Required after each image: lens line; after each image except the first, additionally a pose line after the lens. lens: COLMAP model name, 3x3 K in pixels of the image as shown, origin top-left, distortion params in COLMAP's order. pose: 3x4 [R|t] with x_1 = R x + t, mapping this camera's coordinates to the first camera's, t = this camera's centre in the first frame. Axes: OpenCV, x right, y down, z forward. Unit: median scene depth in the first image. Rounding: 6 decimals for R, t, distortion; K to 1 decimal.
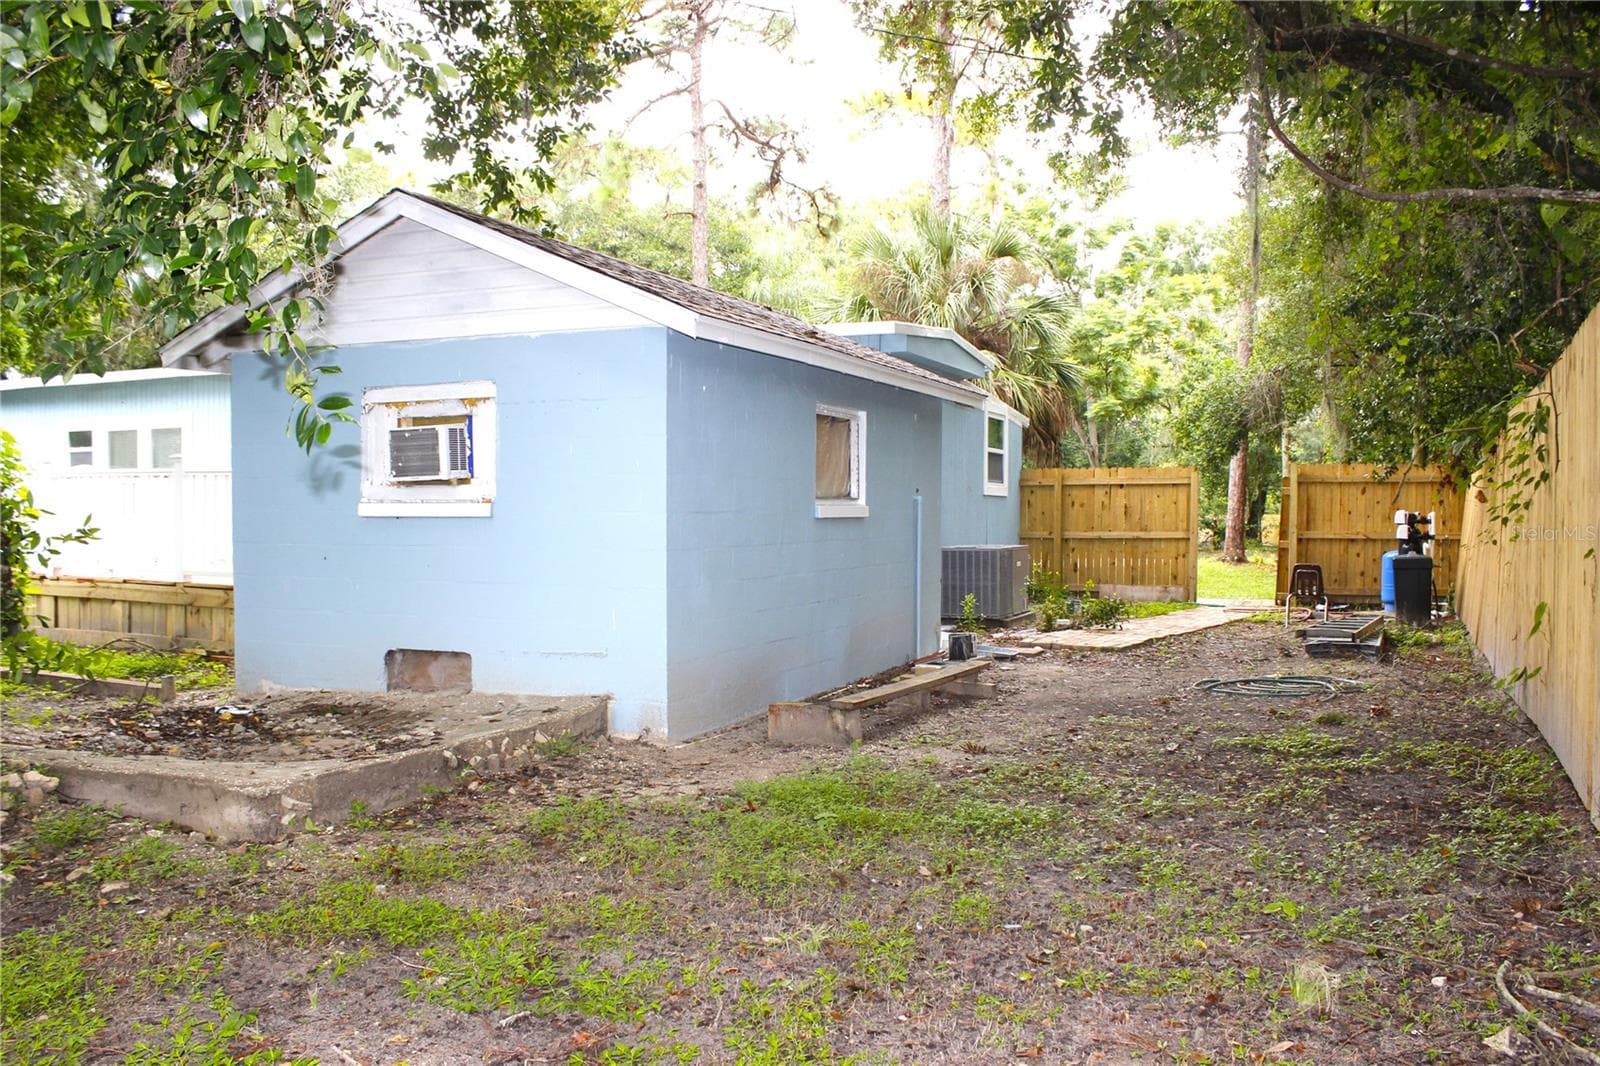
lens RADIAL K [[1359.3, 0, 799.3], [0, 1359.3, 532.4], [0, 0, 1]] dist [-0.114343, 0.067335]
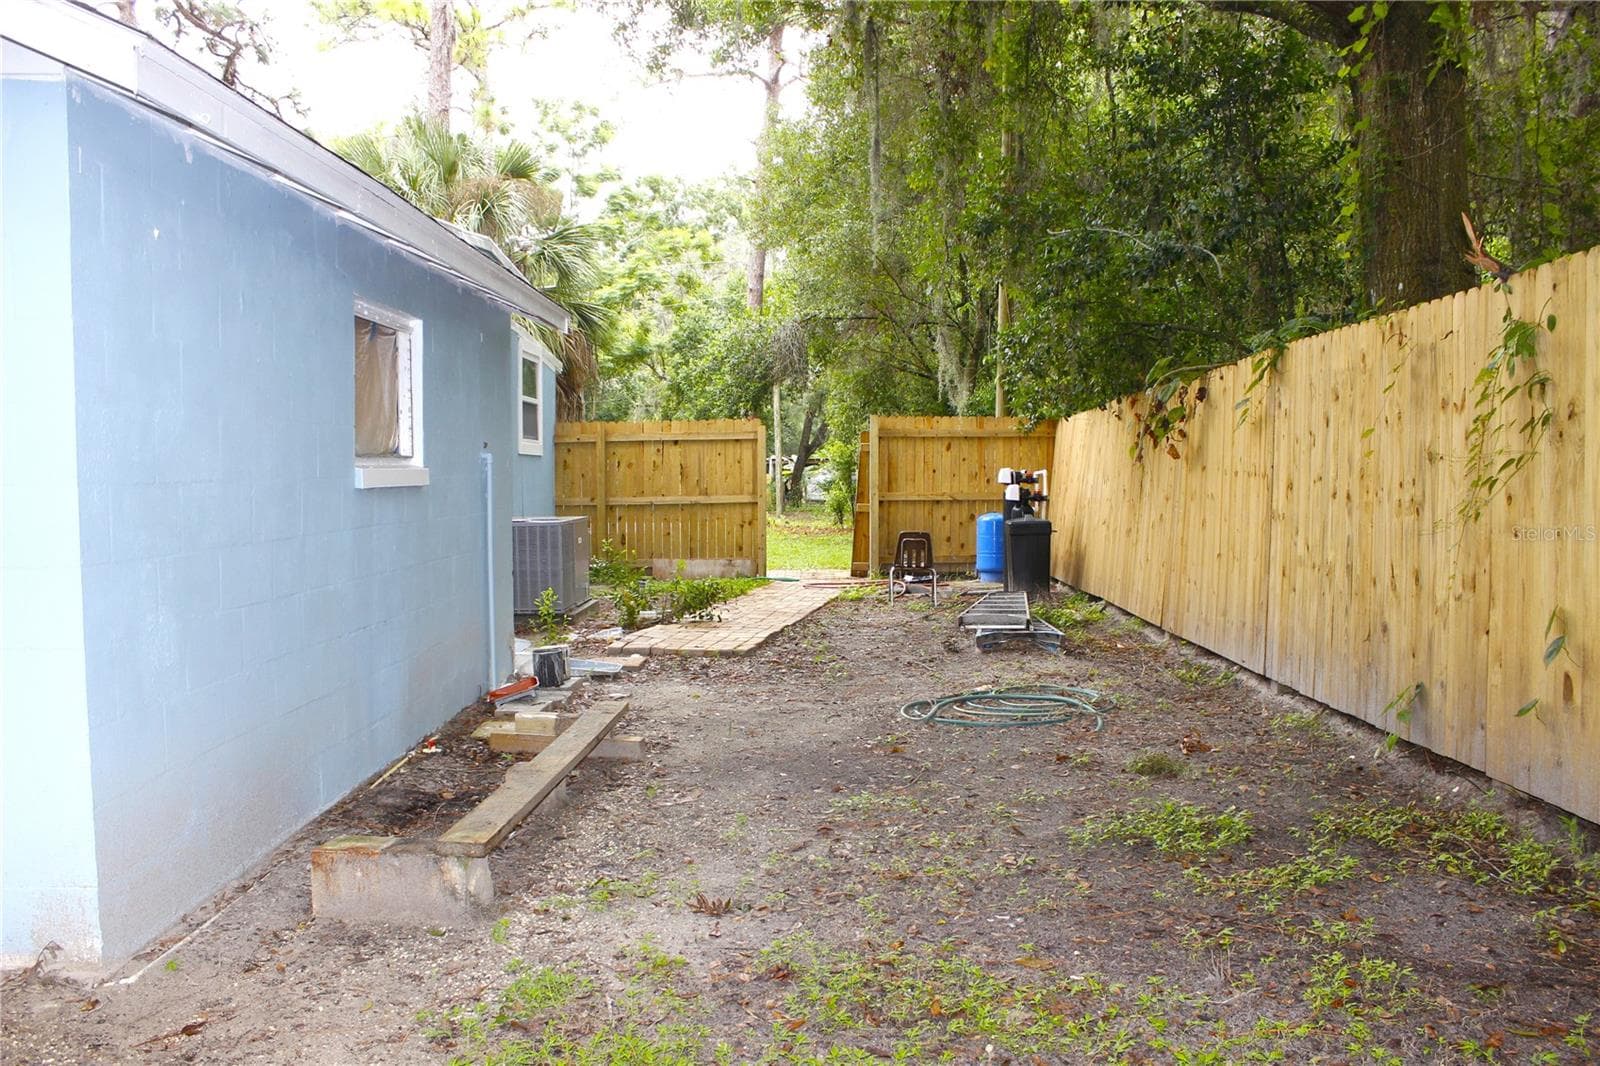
lens RADIAL K [[1359.3, 0, 806.1], [0, 1359.3, 535.8], [0, 0, 1]] dist [-0.114343, 0.067335]
pose [[0.923447, -0.027126, 0.382765, -0.014961], [0.015423, 0.999316, 0.033612, -0.003228], [-0.383415, -0.025136, 0.923234, 0.177713]]
